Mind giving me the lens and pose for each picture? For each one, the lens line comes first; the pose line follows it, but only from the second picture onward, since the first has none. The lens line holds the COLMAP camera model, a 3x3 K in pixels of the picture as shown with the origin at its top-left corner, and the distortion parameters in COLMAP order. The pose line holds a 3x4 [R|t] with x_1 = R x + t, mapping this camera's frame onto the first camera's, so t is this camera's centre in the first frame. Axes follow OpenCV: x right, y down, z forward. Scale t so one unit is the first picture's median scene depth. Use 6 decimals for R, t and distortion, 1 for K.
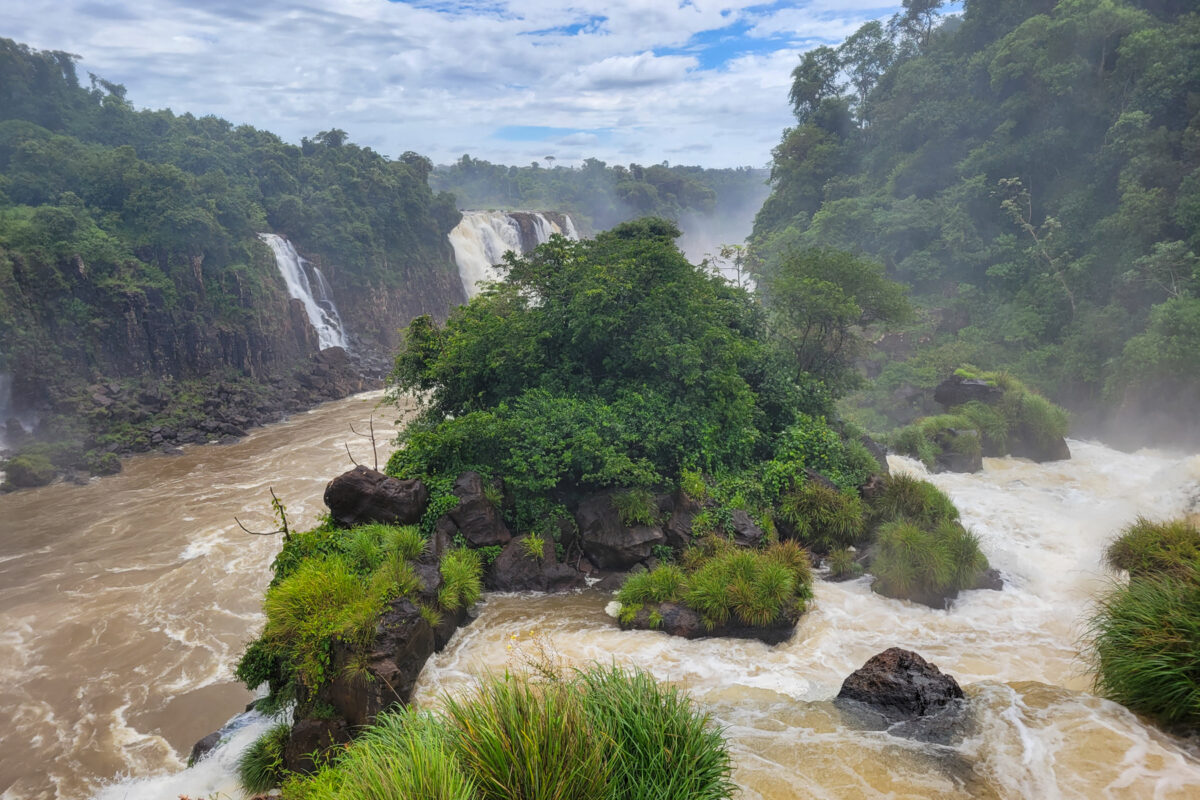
lens RADIAL K [[913.6, 0, 600.0], [0, 913.6, 400.0], [0, 0, 1]] dist [0.039250, -0.004844]
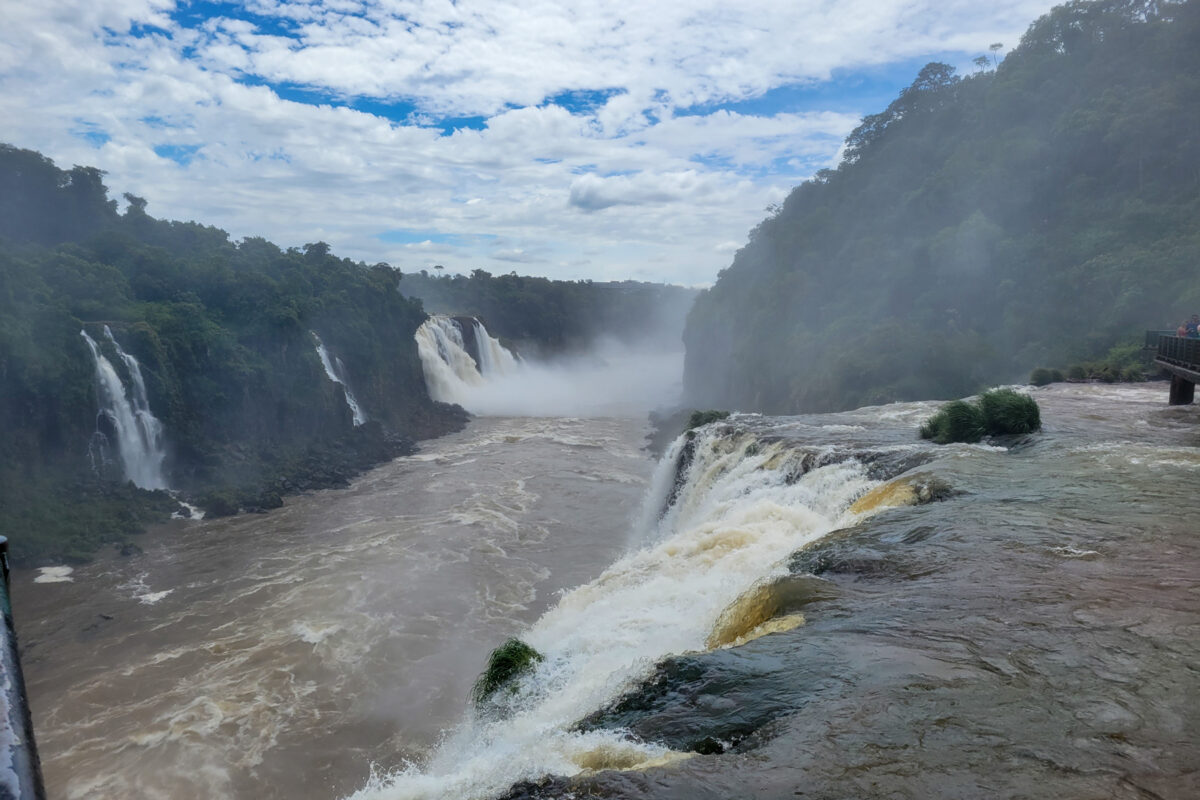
lens RADIAL K [[913.6, 0, 600.0], [0, 913.6, 400.0], [0, 0, 1]] dist [0.039250, -0.004844]
pose [[0.978493, 0.011663, 0.205949, -0.176337], [0.011694, 0.993658, -0.111832, 0.038445], [-0.205947, 0.111835, 0.972152, -0.178793]]
